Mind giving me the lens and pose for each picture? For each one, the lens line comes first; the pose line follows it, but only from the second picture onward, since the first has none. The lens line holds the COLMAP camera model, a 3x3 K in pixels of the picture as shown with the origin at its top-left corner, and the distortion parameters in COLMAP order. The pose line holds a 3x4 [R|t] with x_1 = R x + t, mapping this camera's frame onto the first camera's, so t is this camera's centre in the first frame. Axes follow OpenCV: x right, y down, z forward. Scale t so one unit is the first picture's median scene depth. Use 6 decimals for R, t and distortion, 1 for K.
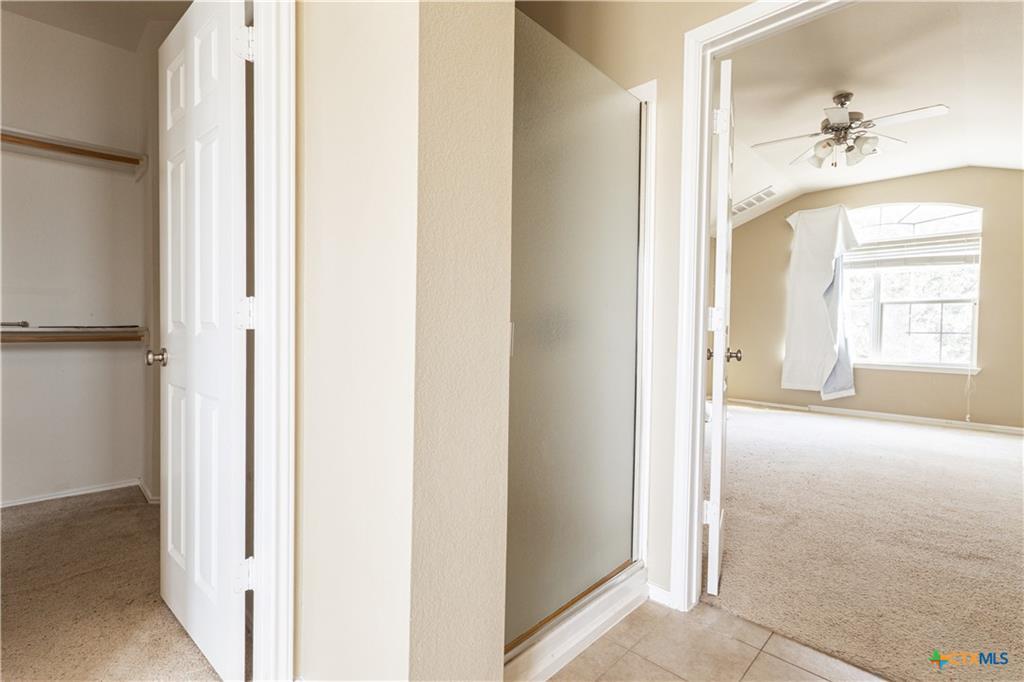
lens RADIAL K [[476.3, 0, 512.0], [0, 476.3, 341.0], [0, 0, 1]] dist [0.007979, 0.000024]
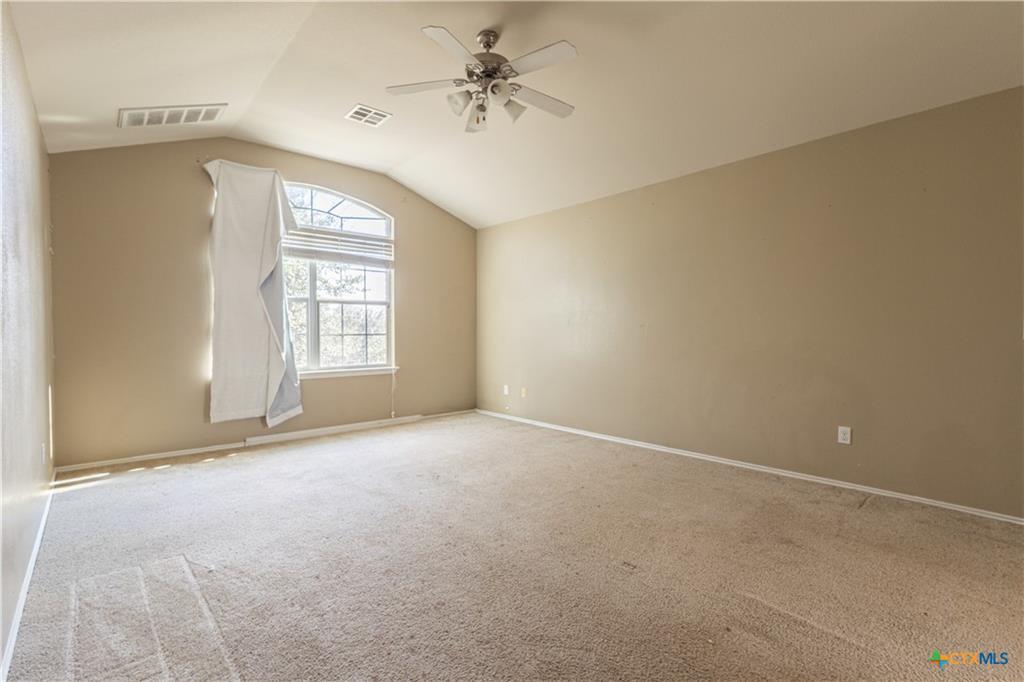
lens RADIAL K [[476.3, 0, 512.0], [0, 476.3, 341.0], [0, 0, 1]] dist [0.007979, 0.000024]
pose [[0.076268, -0.035722, 0.996447, -0.061901], [0.027595, 0.999051, 0.033704, -0.027081], [-0.996705, 0.024926, 0.077181, 0.594157]]
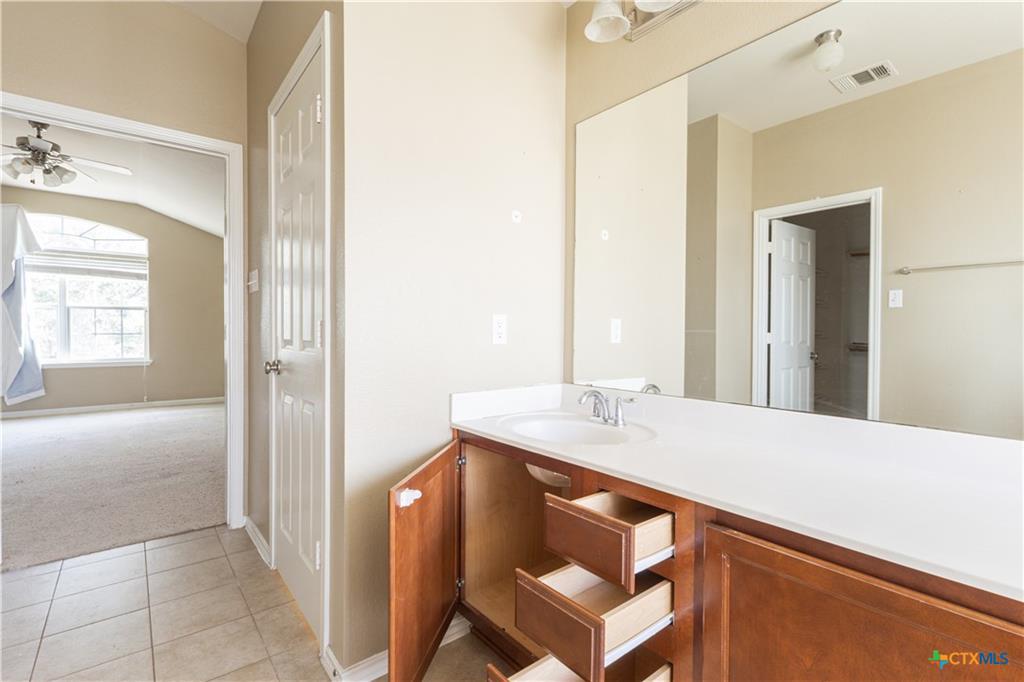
lens RADIAL K [[476.3, 0, 512.0], [0, 476.3, 341.0], [0, 0, 1]] dist [0.007979, 0.000024]
pose [[0.124915, -0.031914, 0.991654, -0.185351], [0.024900, 0.999269, 0.029023, -0.008609], [-0.991855, 0.021067, 0.125618, -0.135594]]
